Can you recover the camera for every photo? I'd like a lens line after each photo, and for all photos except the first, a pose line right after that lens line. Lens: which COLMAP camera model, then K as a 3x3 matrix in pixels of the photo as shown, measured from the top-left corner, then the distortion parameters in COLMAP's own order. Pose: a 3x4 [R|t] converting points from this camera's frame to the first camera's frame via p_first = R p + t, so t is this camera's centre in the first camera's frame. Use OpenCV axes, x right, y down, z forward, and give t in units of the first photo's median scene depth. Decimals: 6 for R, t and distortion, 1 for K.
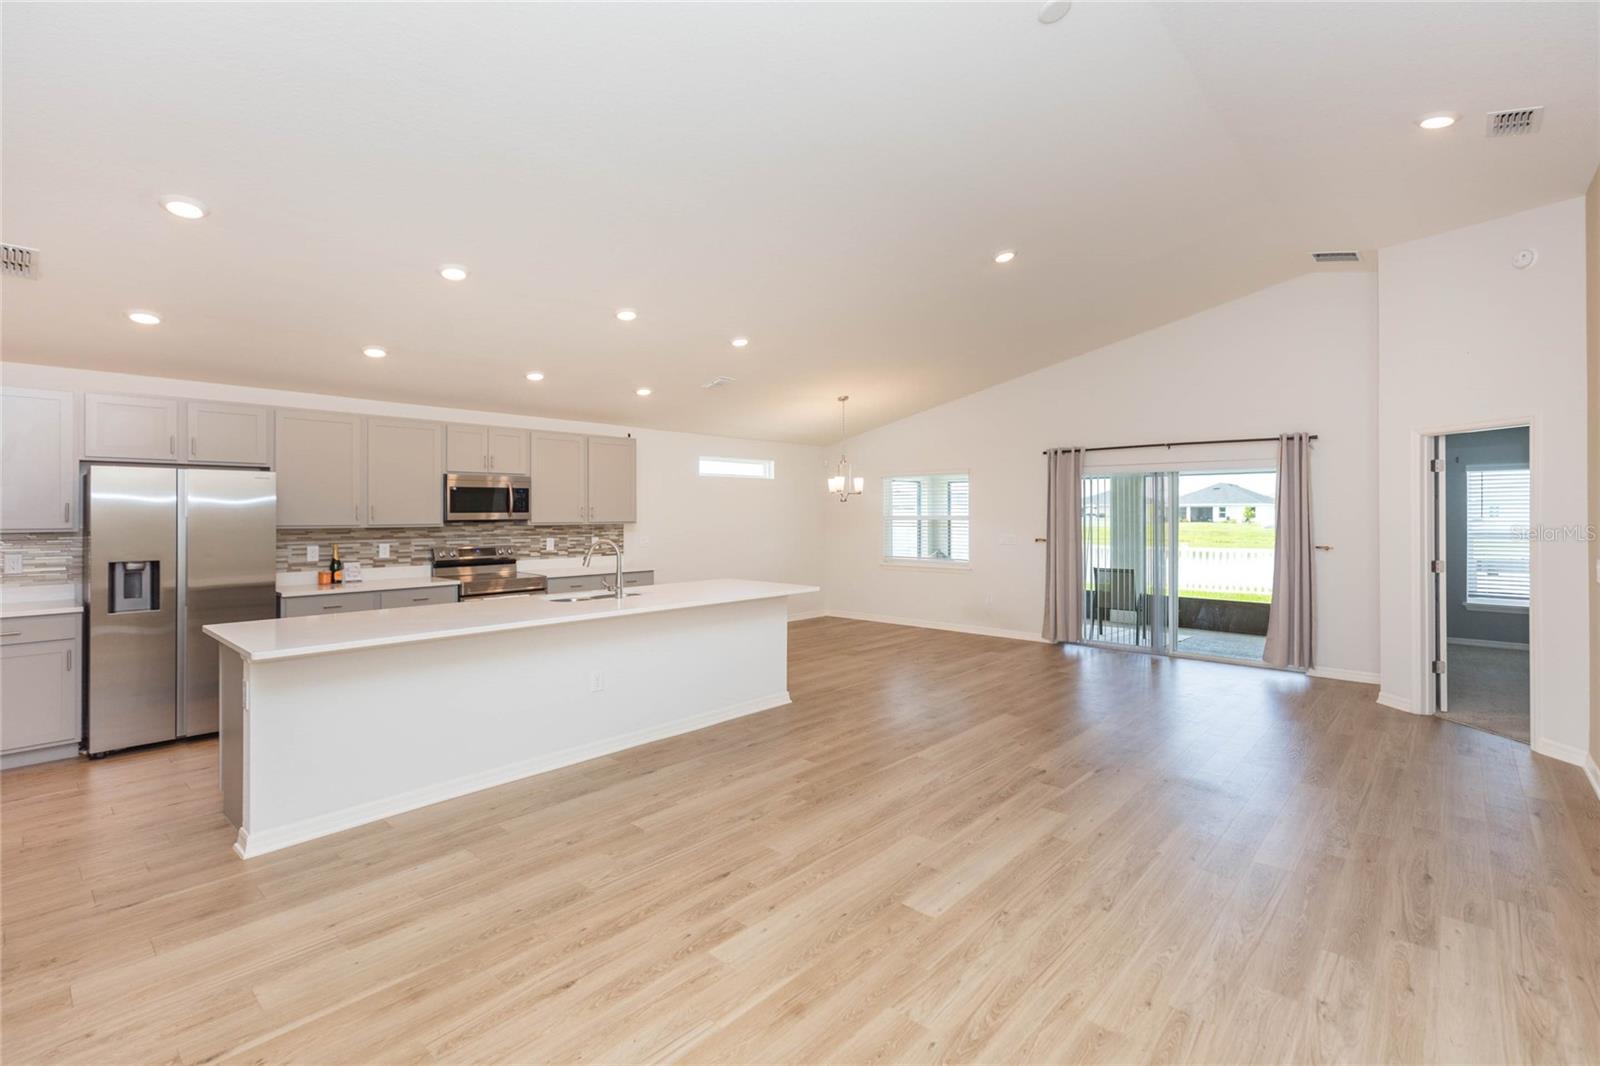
lens RADIAL K [[720.3, 0, 807.6], [0, 720.3, 510.7], [0, 0, 1]] dist [-0.001790, -0.000667]
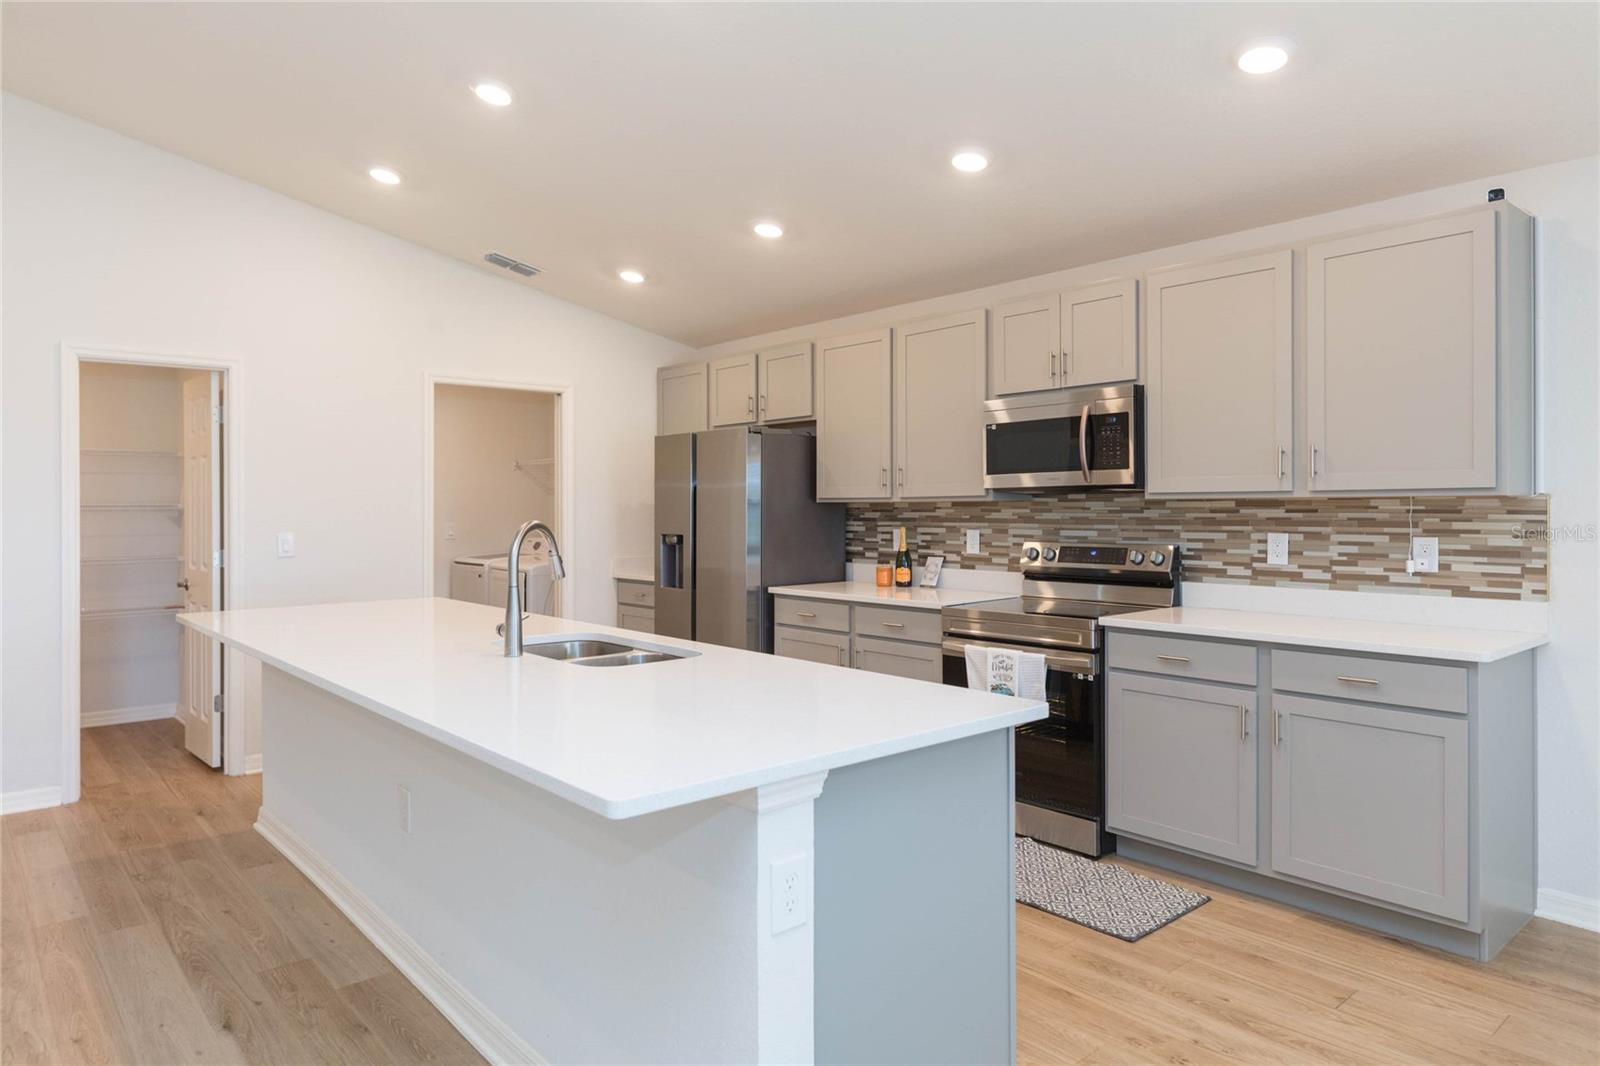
lens RADIAL K [[992.8, 0, 805.5], [0, 992.8, 504.4], [0, 0, 1]] dist [0.003233, 0.001885]
pose [[-0.125494, 0.000282, -0.992094, 0.231555], [0.009380, 0.999956, -0.000903, 0.023475], [0.992050, -0.009419, -0.125491, 0.929459]]
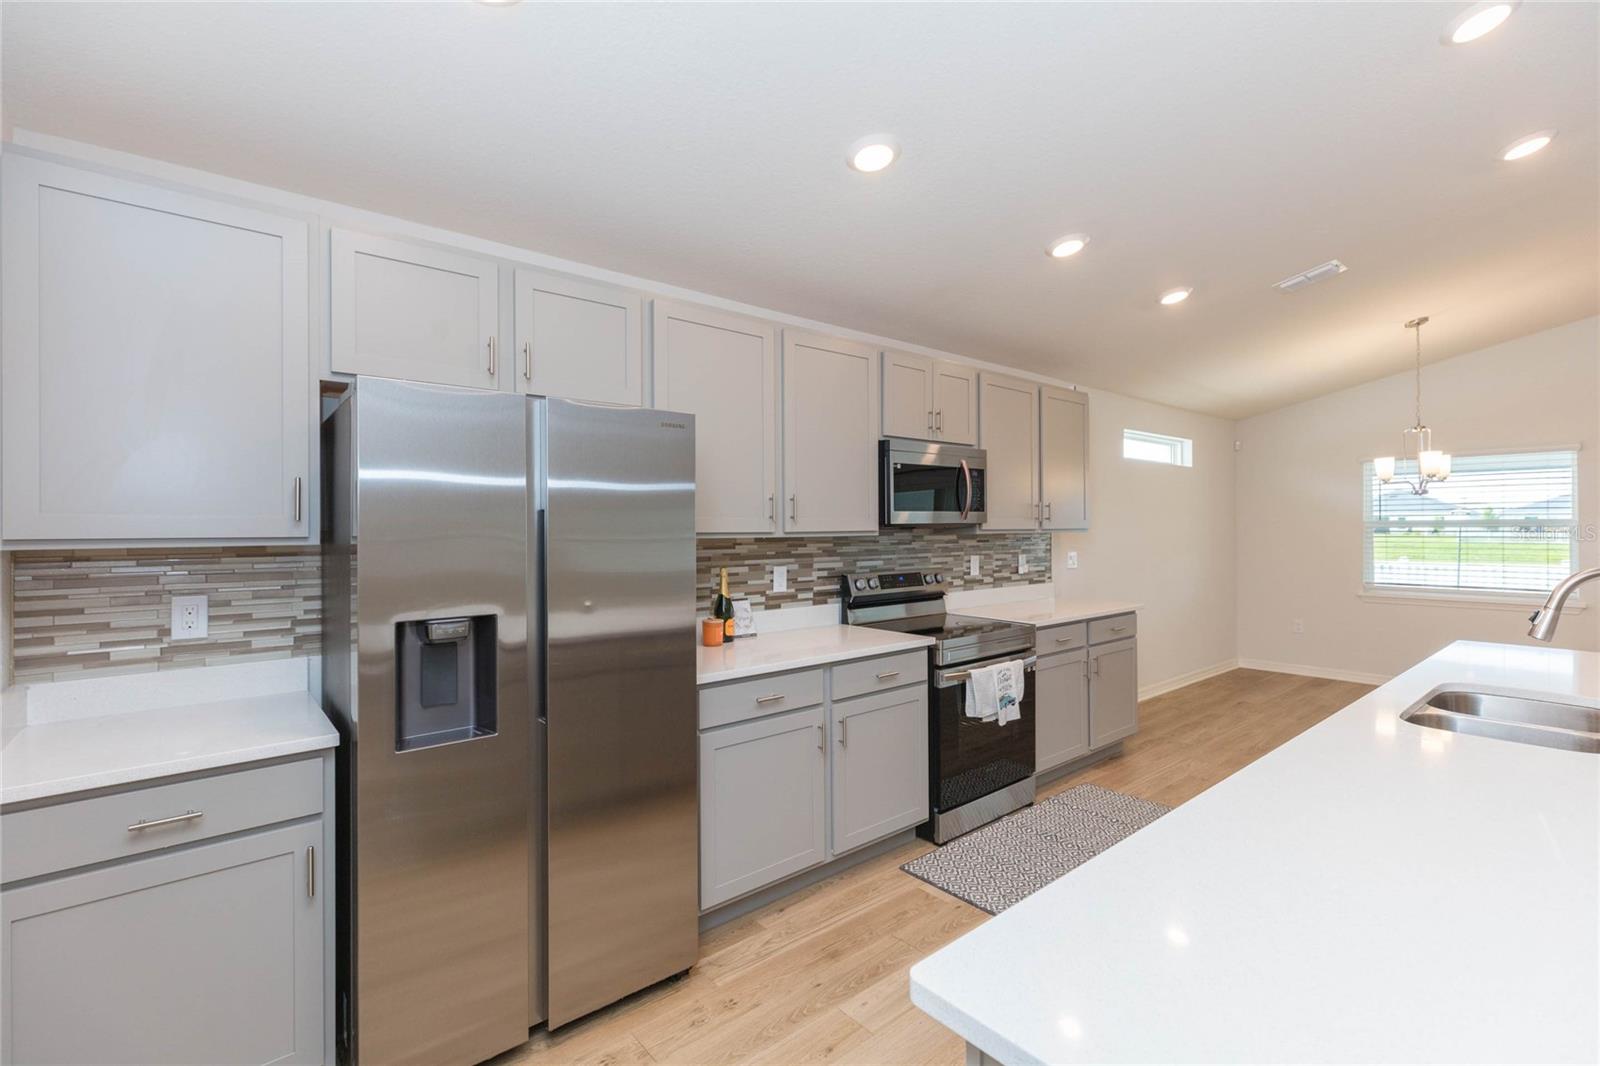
lens RADIAL K [[710.7, 0, 800.0], [0, 710.7, 533.0], [0, 0, 1]] dist [-0.001365, -0.000514]
pose [[0.989411, -0.000279, -0.145138, -0.474202], [0.002220, 0.999910, 0.013212, 0.012246], [0.145121, -0.013395, 0.989323, 0.441303]]
